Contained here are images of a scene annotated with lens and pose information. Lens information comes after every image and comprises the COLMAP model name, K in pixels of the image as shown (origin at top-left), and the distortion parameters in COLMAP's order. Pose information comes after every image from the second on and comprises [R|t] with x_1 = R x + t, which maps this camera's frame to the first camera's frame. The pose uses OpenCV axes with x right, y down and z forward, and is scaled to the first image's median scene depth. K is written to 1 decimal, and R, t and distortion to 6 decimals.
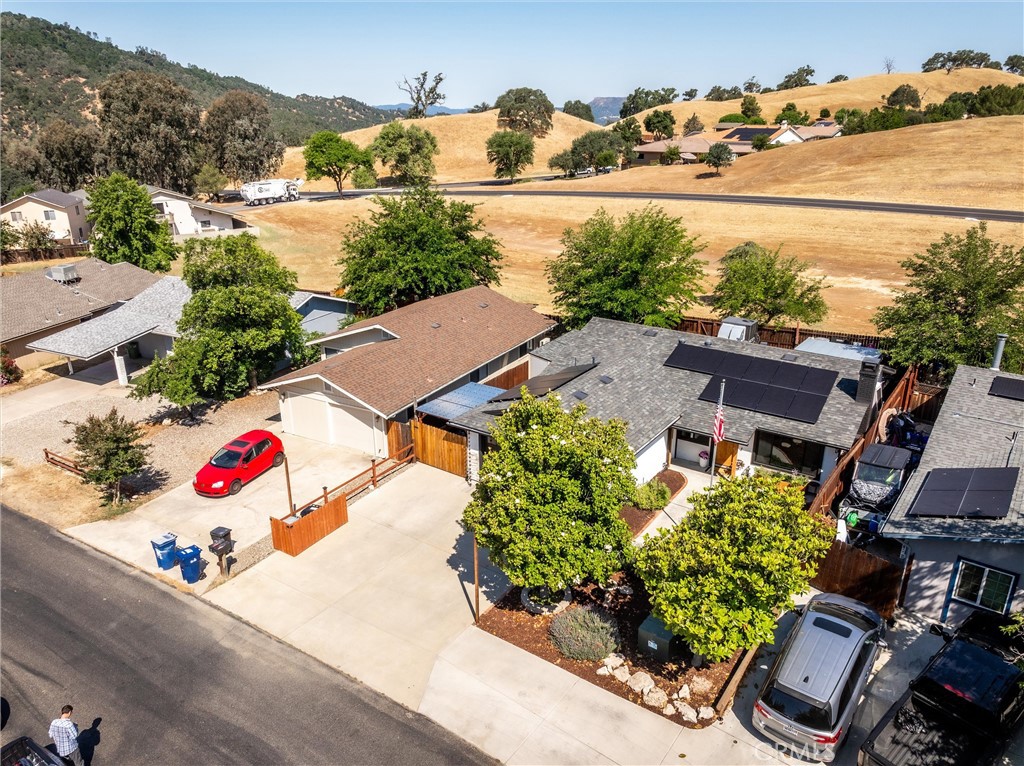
lens RADIAL K [[719.2, 0, 514.1], [0, 719.2, 383.0], [0, 0, 1]] dist [-0.028847, 0.014063]
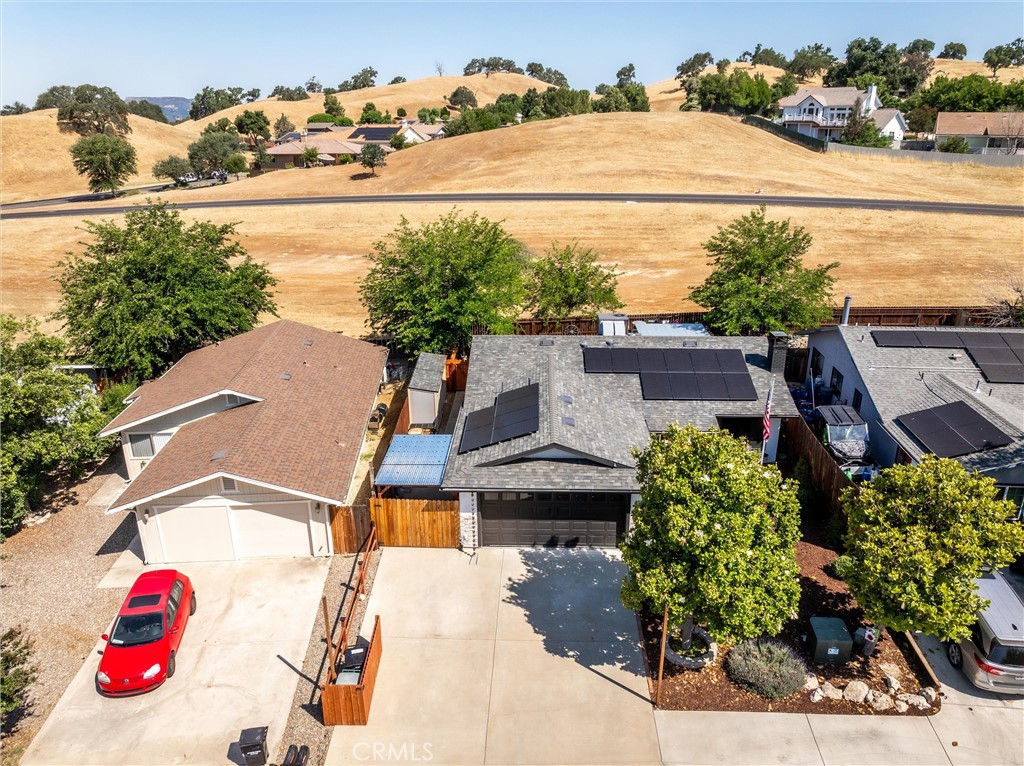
lens RADIAL K [[719.2, 0, 514.1], [0, 719.2, 383.0], [0, 0, 1]] dist [-0.028847, 0.014063]
pose [[0.839555, -0.189884, 0.509010, -0.128680], [0.189992, 0.980388, 0.052359, -0.028078], [-0.508970, 0.052750, 0.859167, 0.076175]]
